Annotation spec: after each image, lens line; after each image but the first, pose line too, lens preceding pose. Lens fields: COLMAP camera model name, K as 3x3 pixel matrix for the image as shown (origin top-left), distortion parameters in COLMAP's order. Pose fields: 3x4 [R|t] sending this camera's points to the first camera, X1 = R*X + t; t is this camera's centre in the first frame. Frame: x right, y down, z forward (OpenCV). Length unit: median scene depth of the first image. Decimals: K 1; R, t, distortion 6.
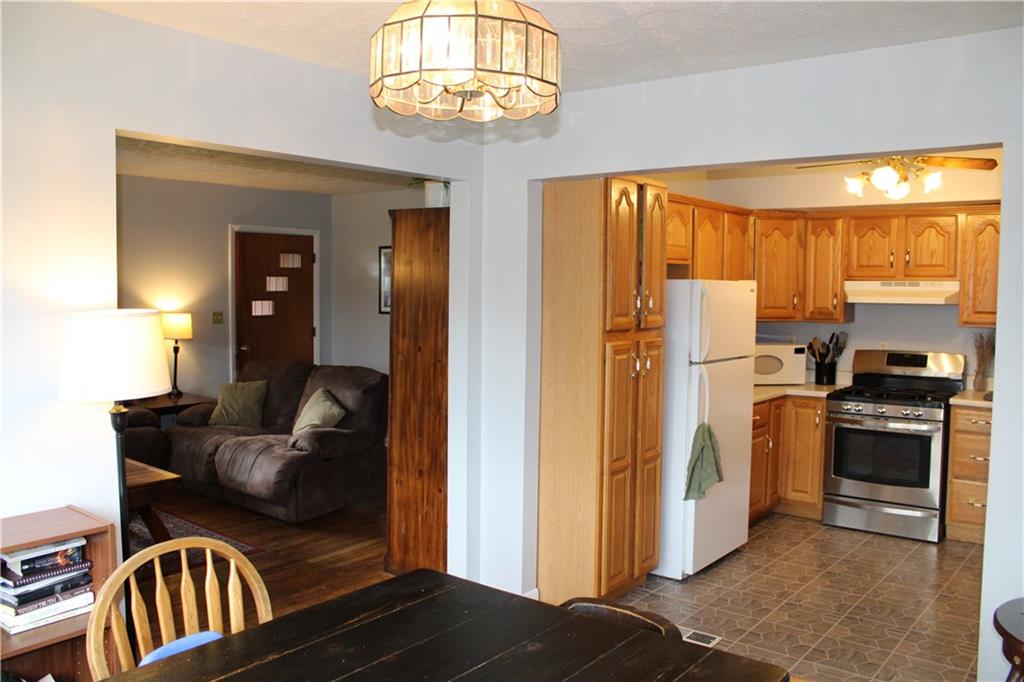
lens RADIAL K [[850.1, 0, 512.0], [0, 850.1, 341.0], [0, 0, 1]] dist [-0.175138, 0.165719]
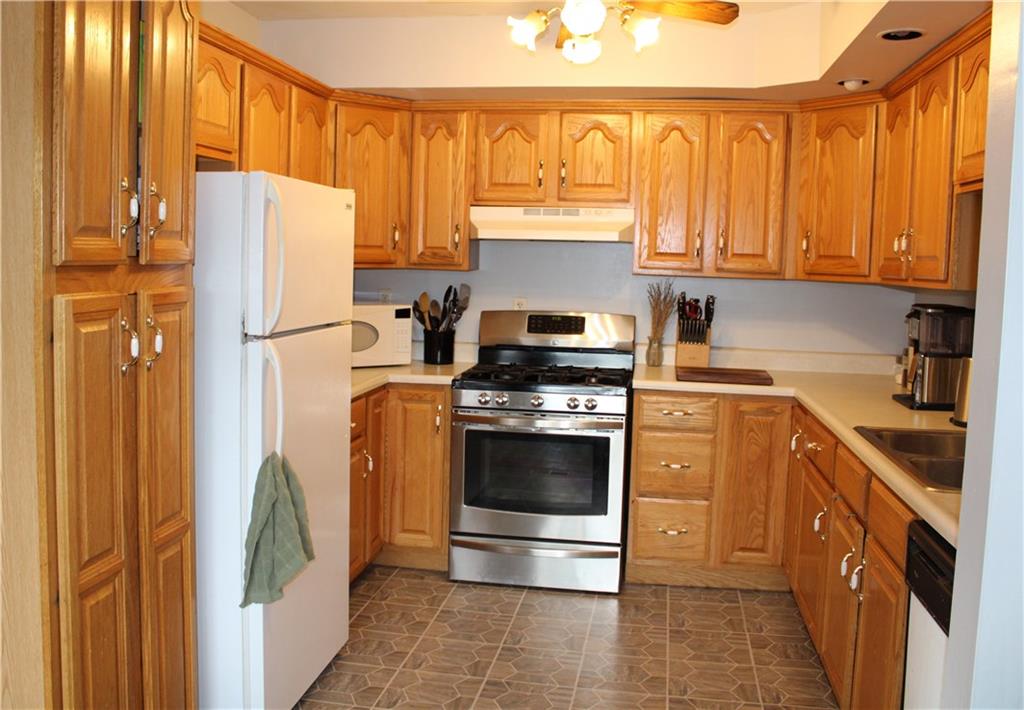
lens RADIAL K [[979.0, 0, 508.1], [0, 979.0, 319.7], [0, 0, 1]] dist [-0.177706, 0.166251]
pose [[0.876686, -0.017796, 0.480733, 0.056798], [0.012047, 0.999814, 0.015041, 0.006986], [-0.480912, -0.007395, 0.876738, 0.330825]]
